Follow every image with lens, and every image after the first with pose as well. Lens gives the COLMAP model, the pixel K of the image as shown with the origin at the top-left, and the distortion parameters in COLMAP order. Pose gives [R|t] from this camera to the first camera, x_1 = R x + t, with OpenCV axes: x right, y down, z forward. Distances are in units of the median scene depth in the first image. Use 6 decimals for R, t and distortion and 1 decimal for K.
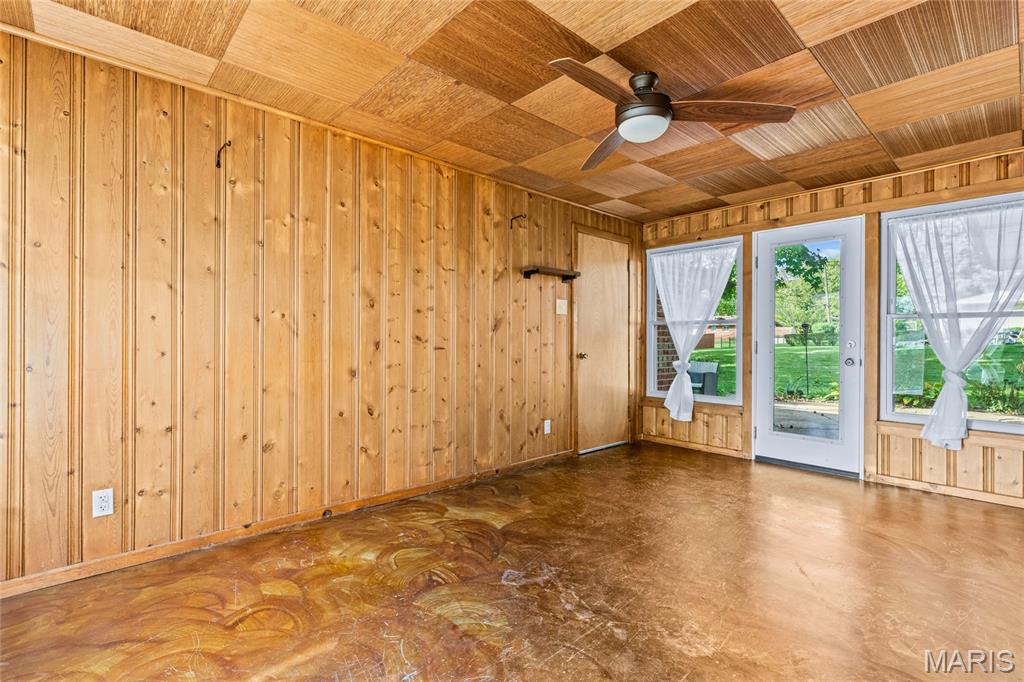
lens RADIAL K [[470.4, 0, 511.6], [0, 470.4, 340.4], [0, 0, 1]] dist [-0.000572, -0.000126]
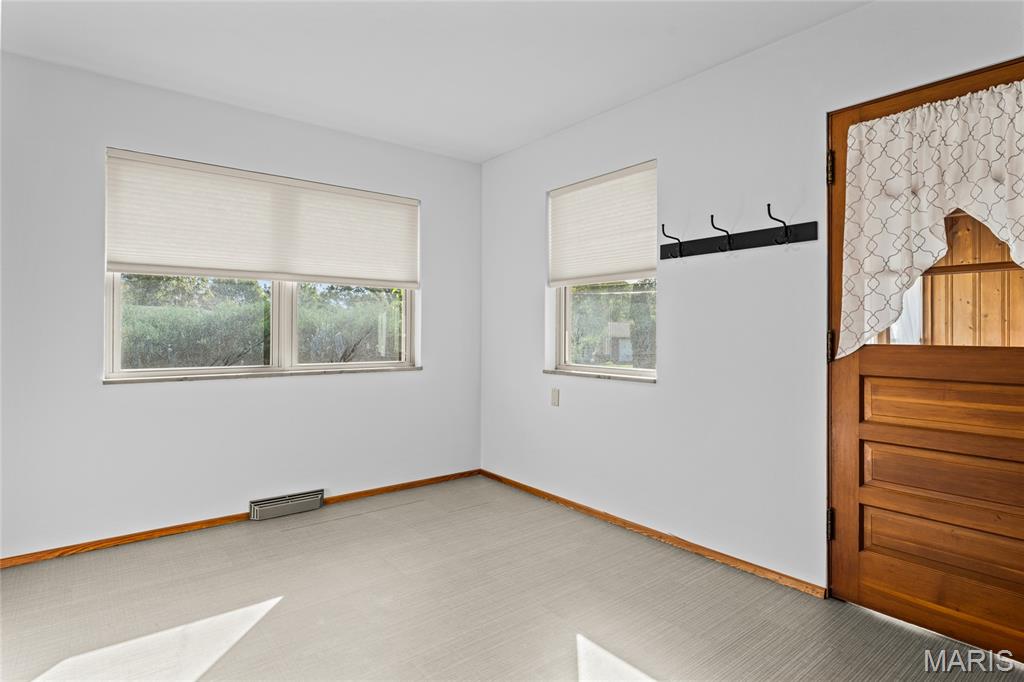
lens RADIAL K [[541.4, 0, 501.9], [0, 541.4, 322.5], [0, 0, 1]] dist [0.002608, 0.001144]
pose [[-0.079966, -0.016318, -0.996664, 1.396753], [-0.000908, 0.999867, -0.016298, -0.134733], [0.996797, -0.000398, -0.079970, -0.826331]]
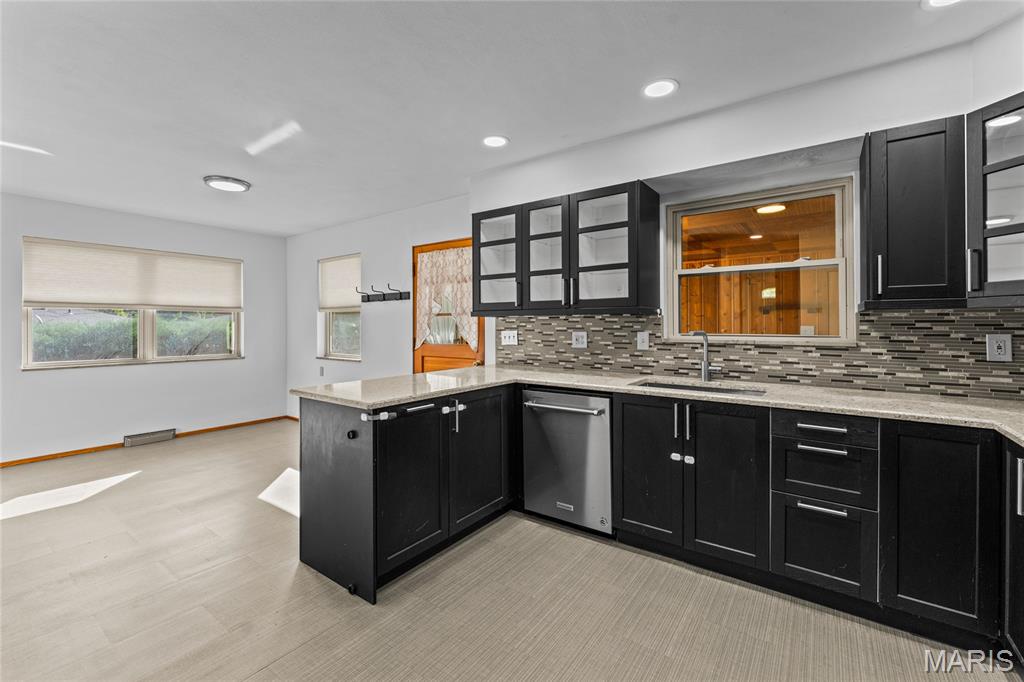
lens RADIAL K [[434.1, 0, 510.6], [0, 434.1, 322.8], [0, 0, 1]] dist [0.001189, -0.001068]
pose [[0.196083, -0.005776, -0.980570, 3.928250], [0.003352, 0.999981, -0.005220, -0.289021], [0.980582, -0.002263, 0.196099, 0.740637]]
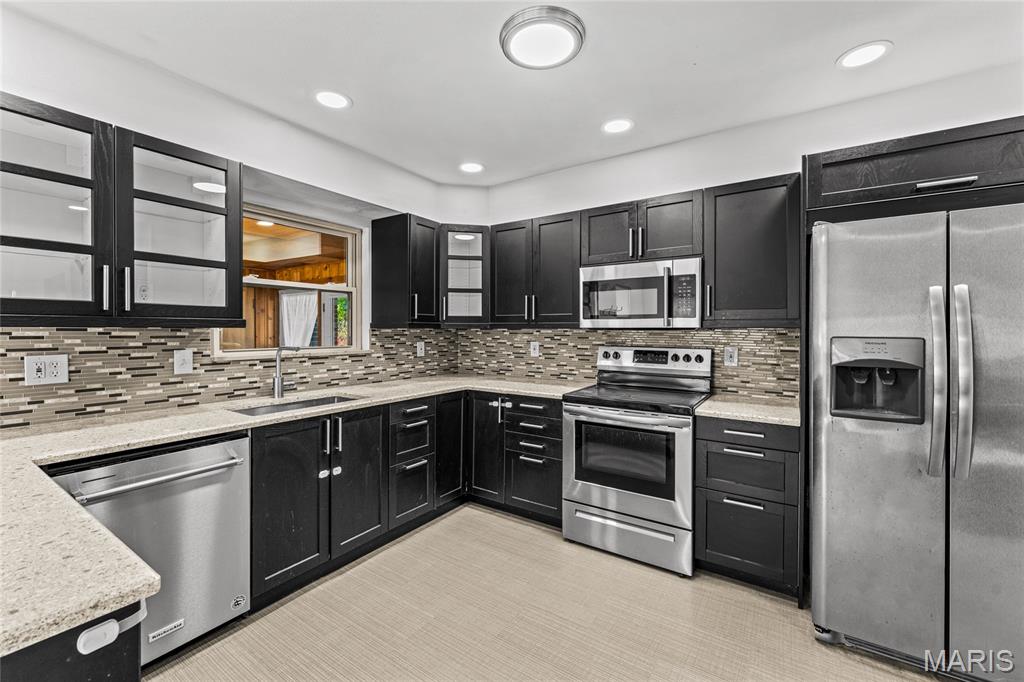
lens RADIAL K [[421.5, 0, 510.8], [0, 421.5, 330.0], [0, 0, 1]] dist [-0.001785, 0.000015]
pose [[0.972179, -0.001516, 0.234235, 1.989056], [0.001035, 0.999997, 0.002175, -0.358167], [-0.234237, -0.001872, 0.972178, -0.516675]]
